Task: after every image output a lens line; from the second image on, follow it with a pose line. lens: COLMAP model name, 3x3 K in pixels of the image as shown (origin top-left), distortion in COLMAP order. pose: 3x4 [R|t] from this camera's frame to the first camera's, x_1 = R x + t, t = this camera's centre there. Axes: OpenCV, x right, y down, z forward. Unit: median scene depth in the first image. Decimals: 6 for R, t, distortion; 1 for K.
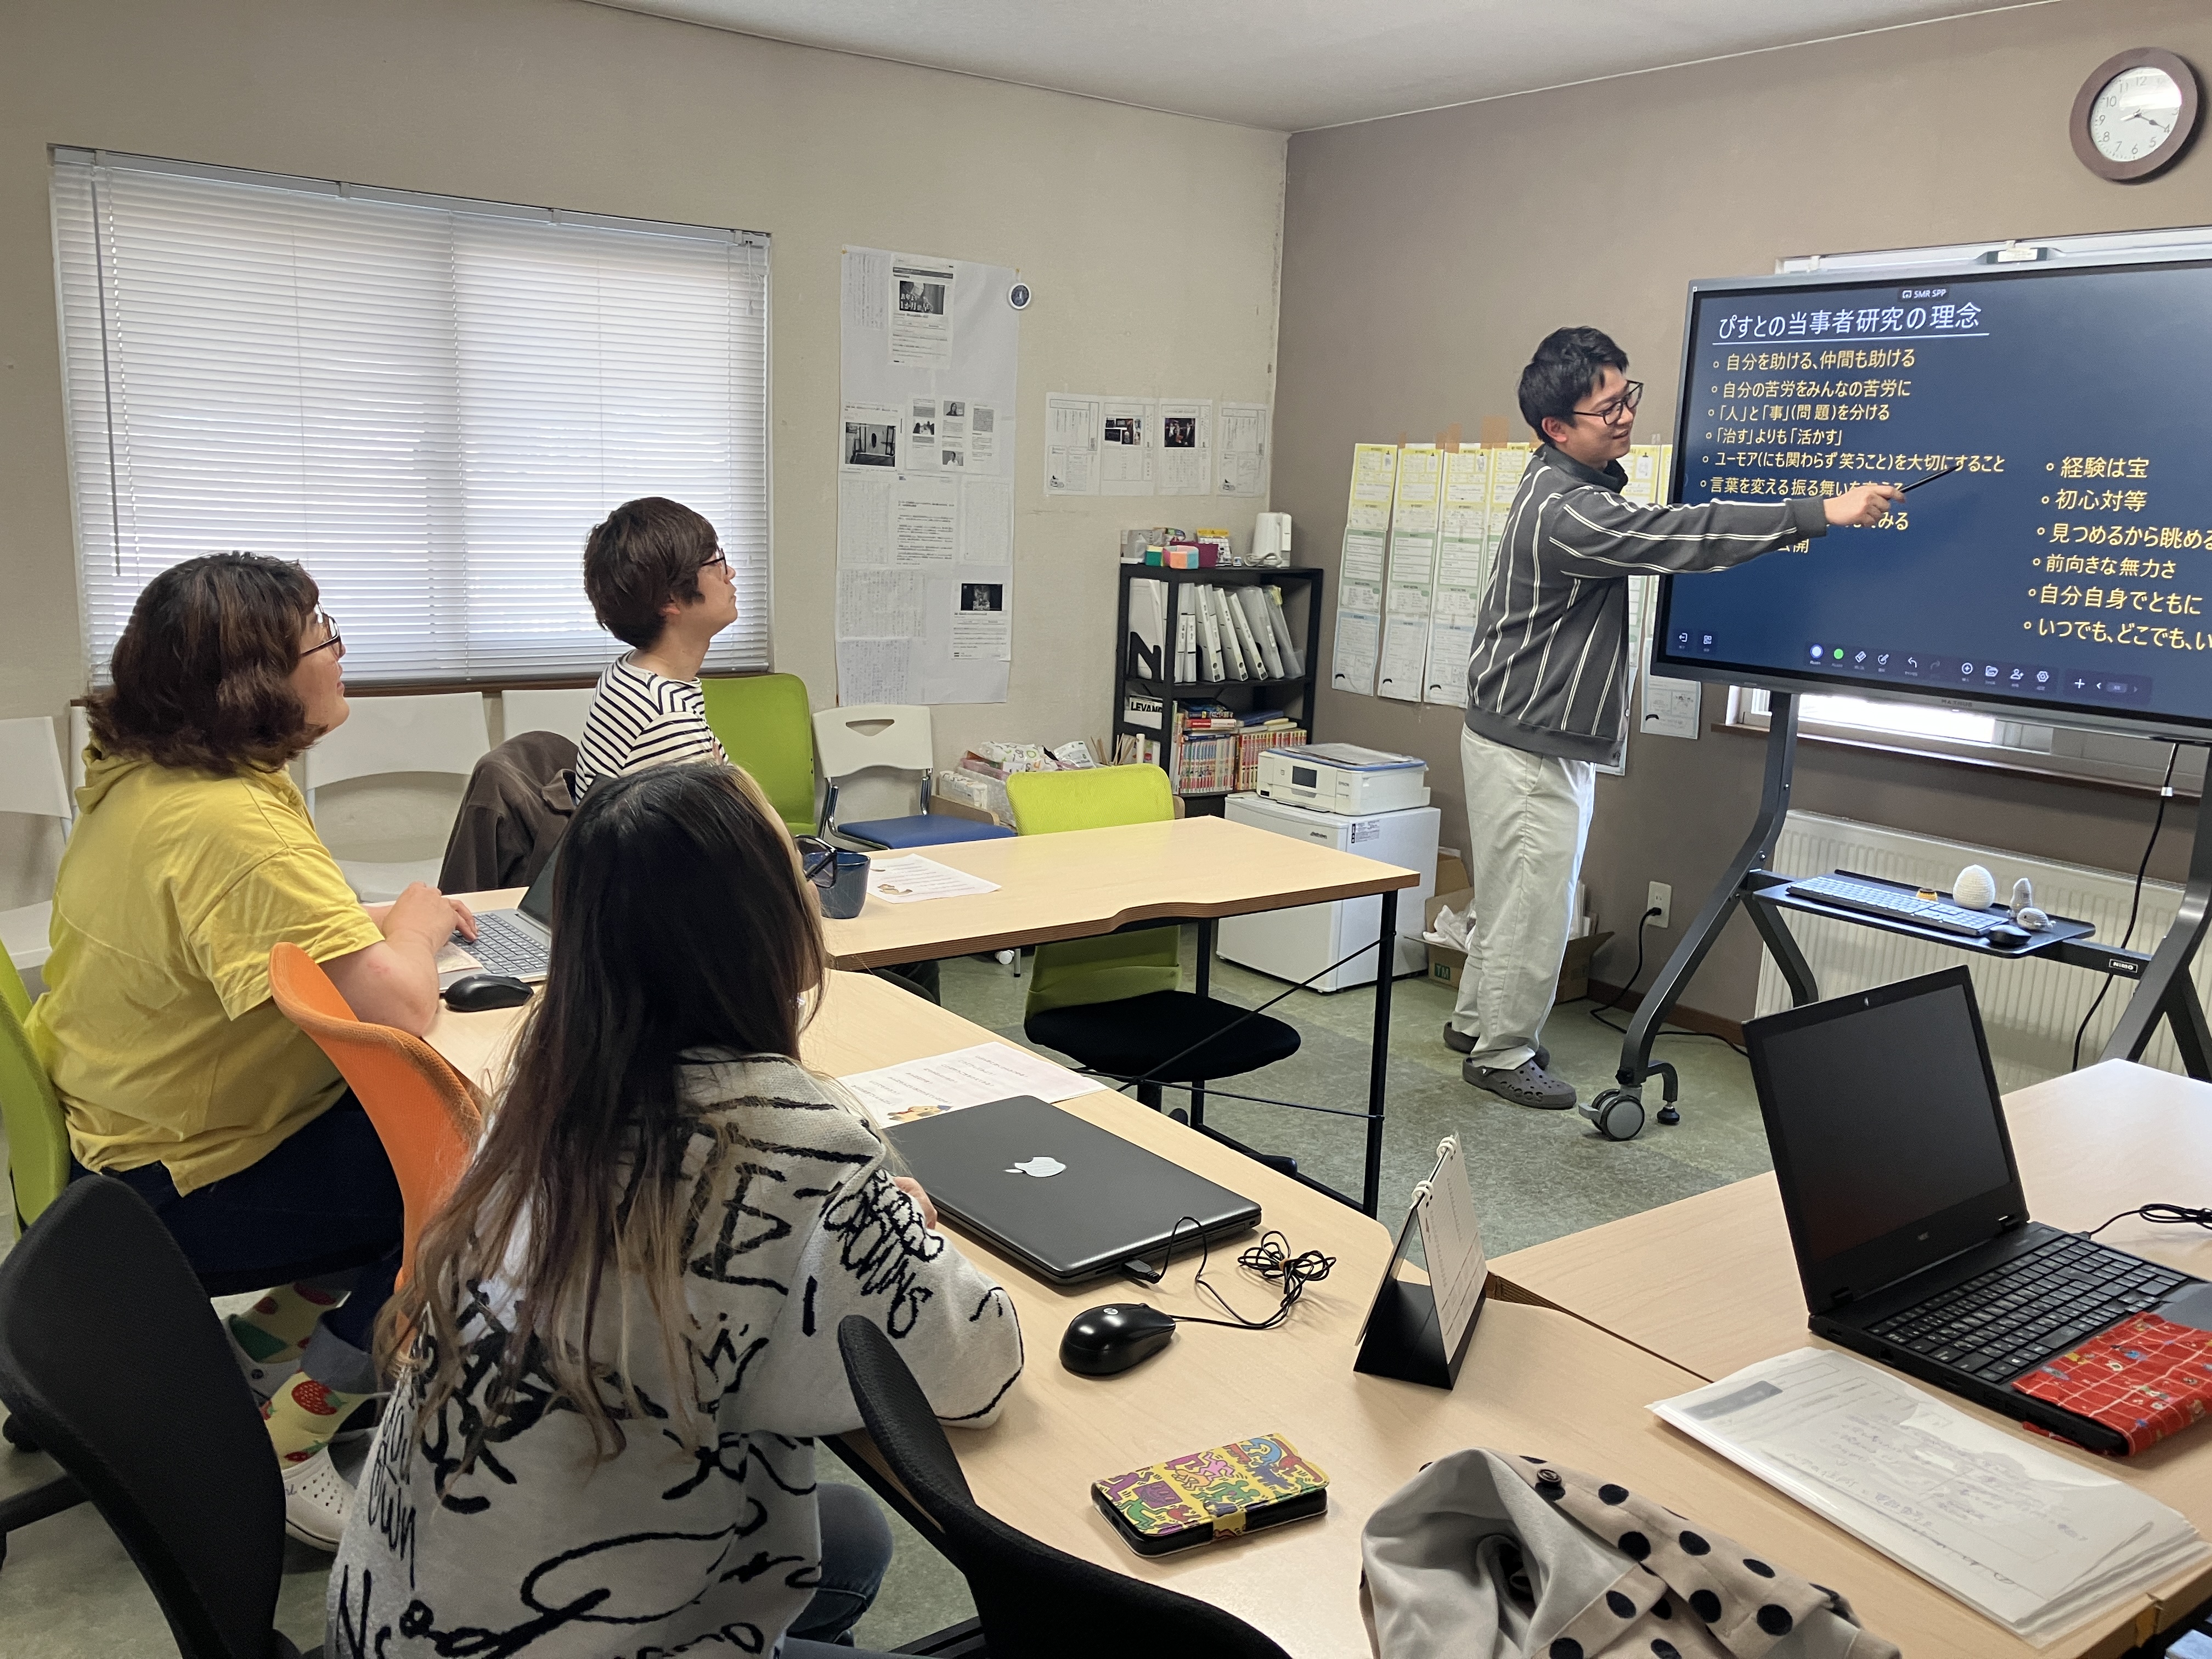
lens RADIAL K [[1809.6, 0, 1104.1], [0, 1809.6, 818.8], [0, 0, 1]] dist [-0.028943, 0.022383]
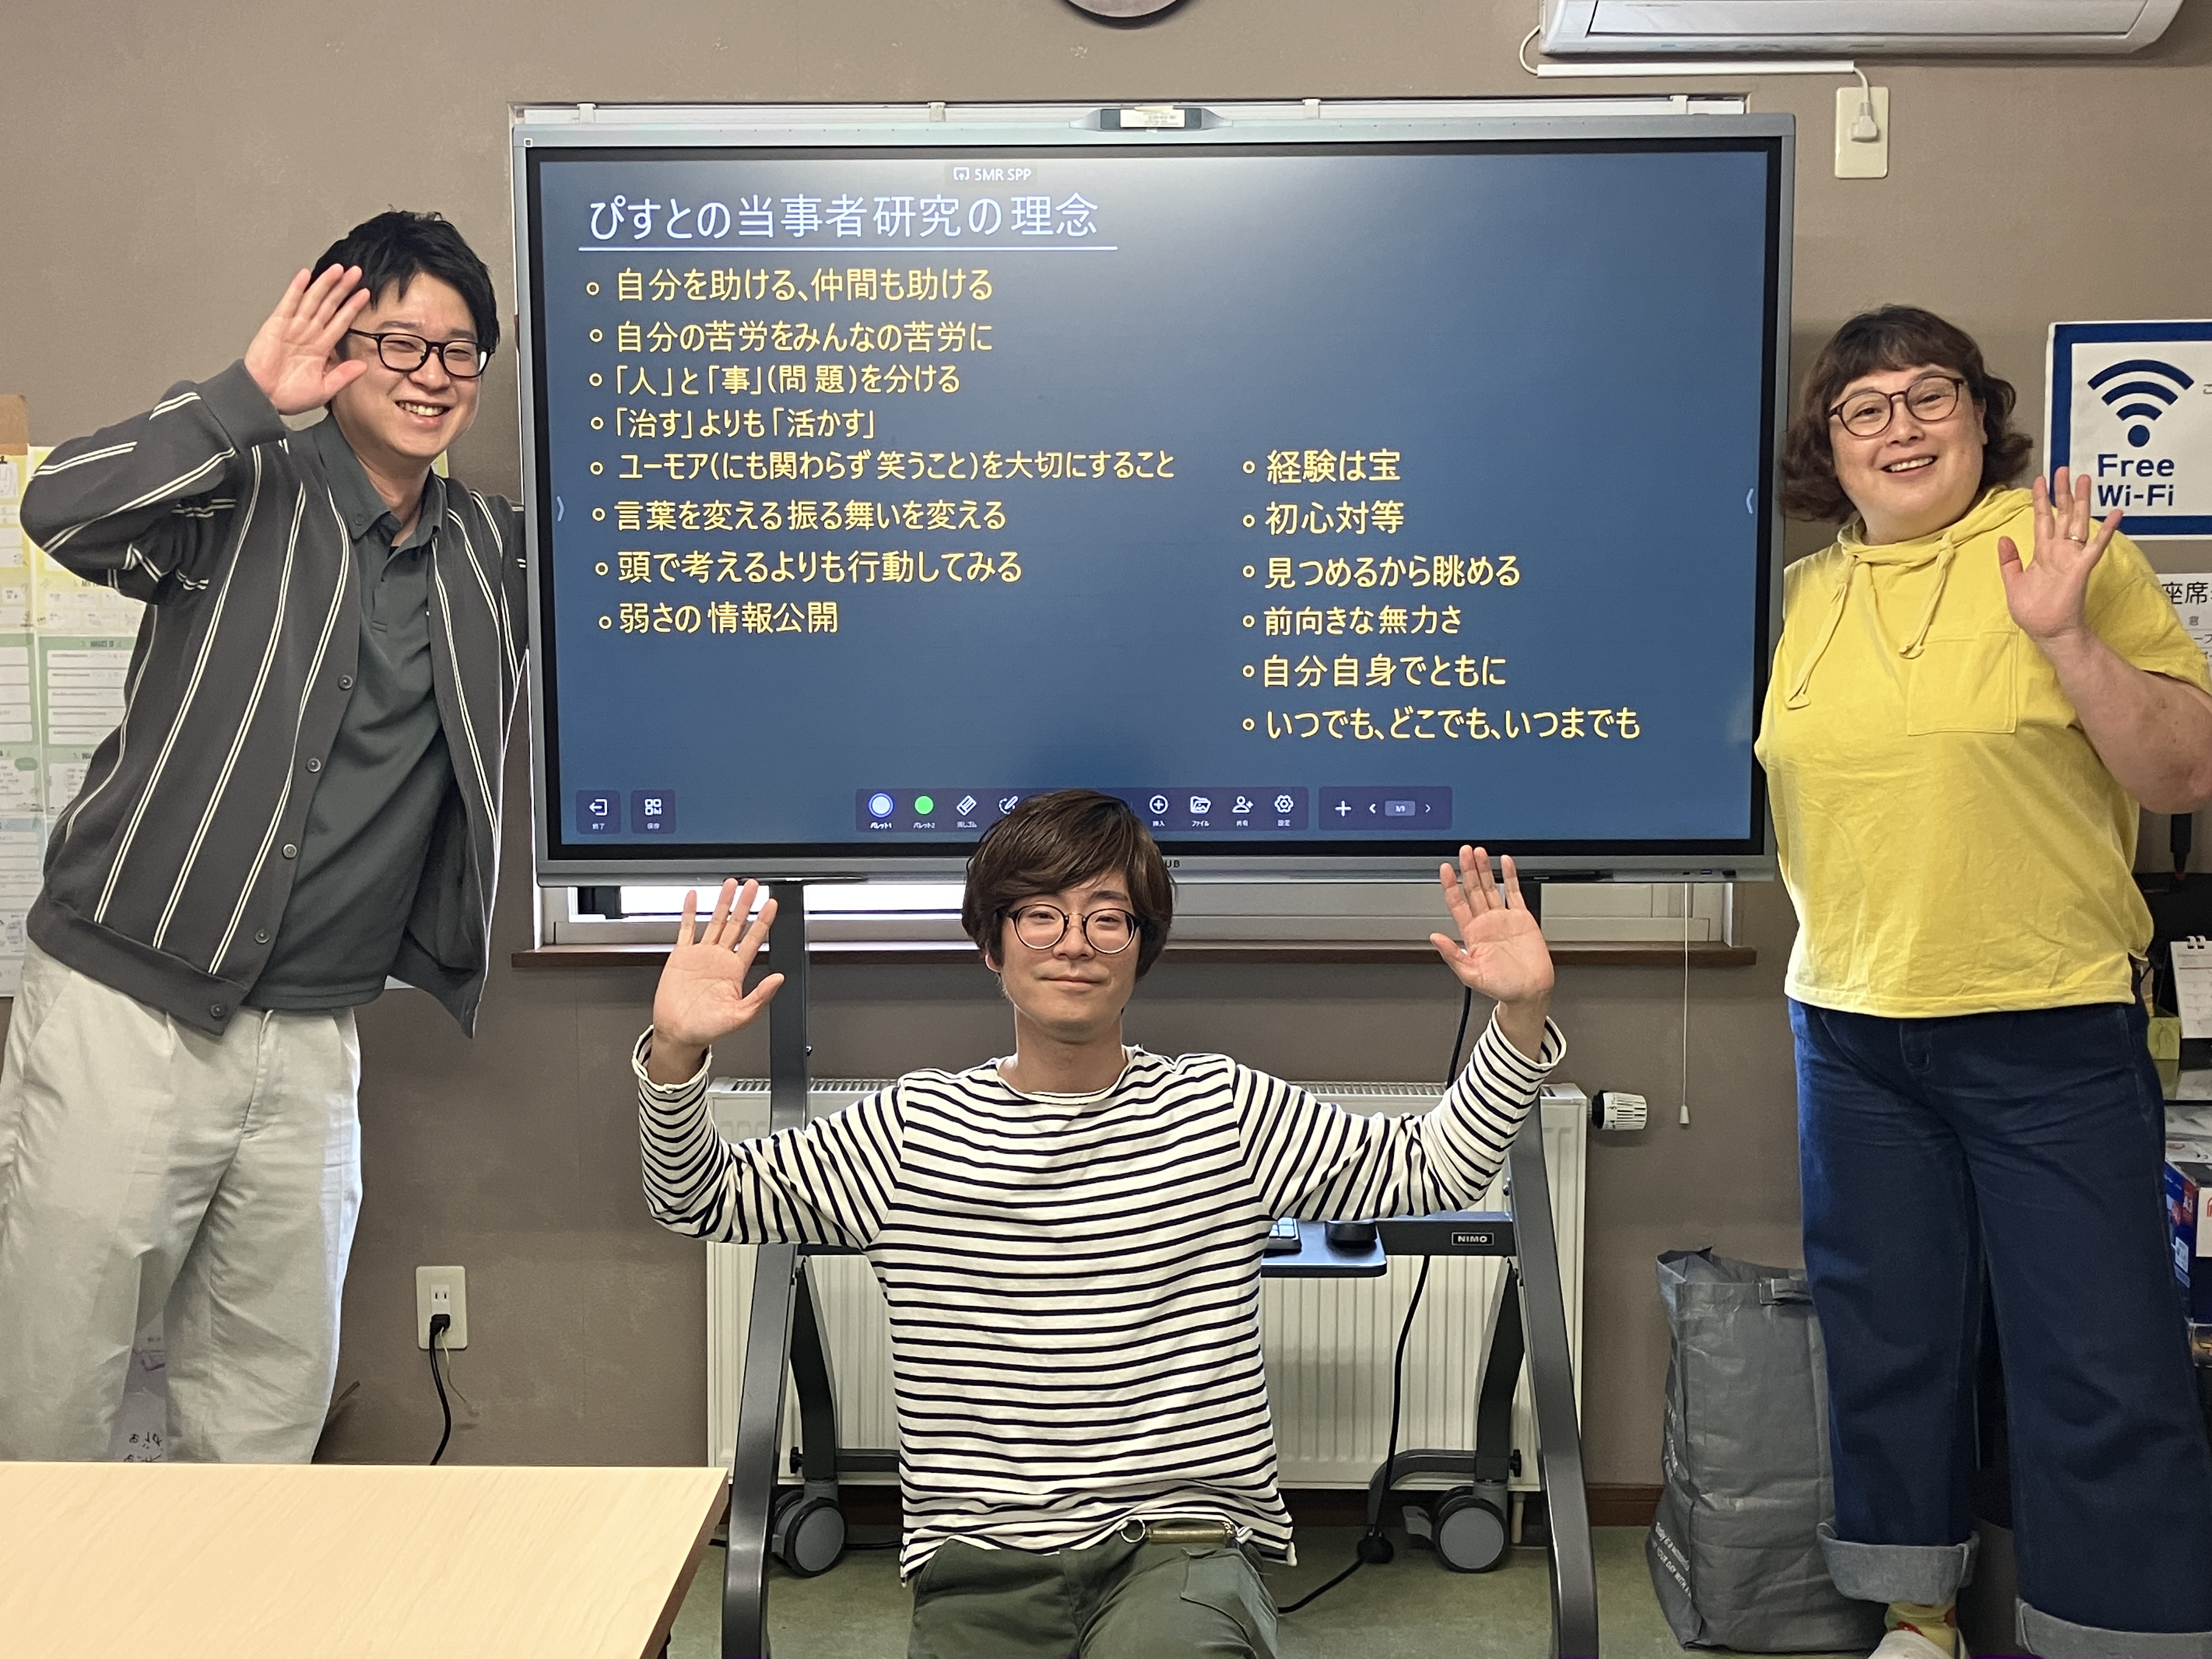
lens RADIAL K [[2584.5, 0, 1105.5], [0, 2584.5, 849.7], [0, 0, 1]] dist [0.056387, 0.000000]
pose [[0.603363, -0.136260, 0.785739, -0.201385], [0.174119, 0.984031, 0.036942, -0.100796], [-0.778226, 0.114523, 0.617454, 0.471868]]
